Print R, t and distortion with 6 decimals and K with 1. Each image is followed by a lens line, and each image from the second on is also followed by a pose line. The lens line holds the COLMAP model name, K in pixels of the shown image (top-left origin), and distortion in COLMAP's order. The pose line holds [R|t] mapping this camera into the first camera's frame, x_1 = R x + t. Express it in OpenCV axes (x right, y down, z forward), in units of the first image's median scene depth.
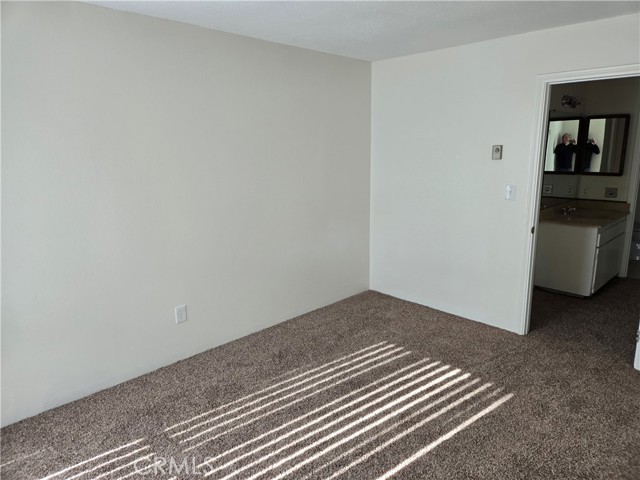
lens RADIAL K [[424.9, 0, 318.2], [0, 424.9, 237.5], [0, 0, 1]] dist [0.031065, -0.020316]
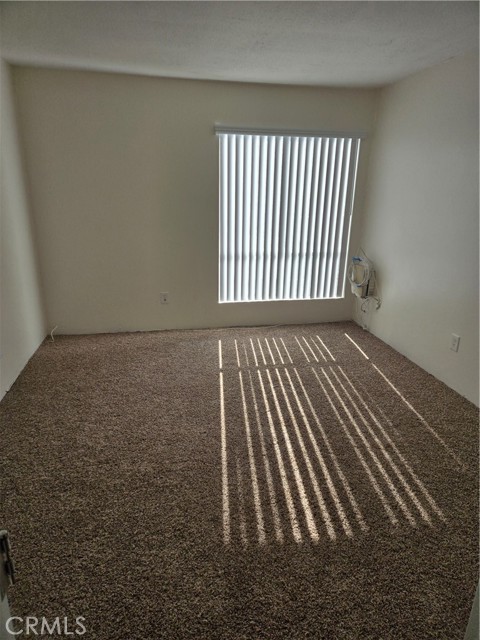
lens RADIAL K [[424.9, 0, 240.3], [0, 424.9, 320.3], [0, 0, 1]] dist [0.031065, -0.020316]
pose [[-0.549269, 0.258278, -0.794730, 0.825609], [-0.187091, 0.888887, 0.418183, -0.217561], [0.814433, 0.378382, -0.439916, 1.099399]]
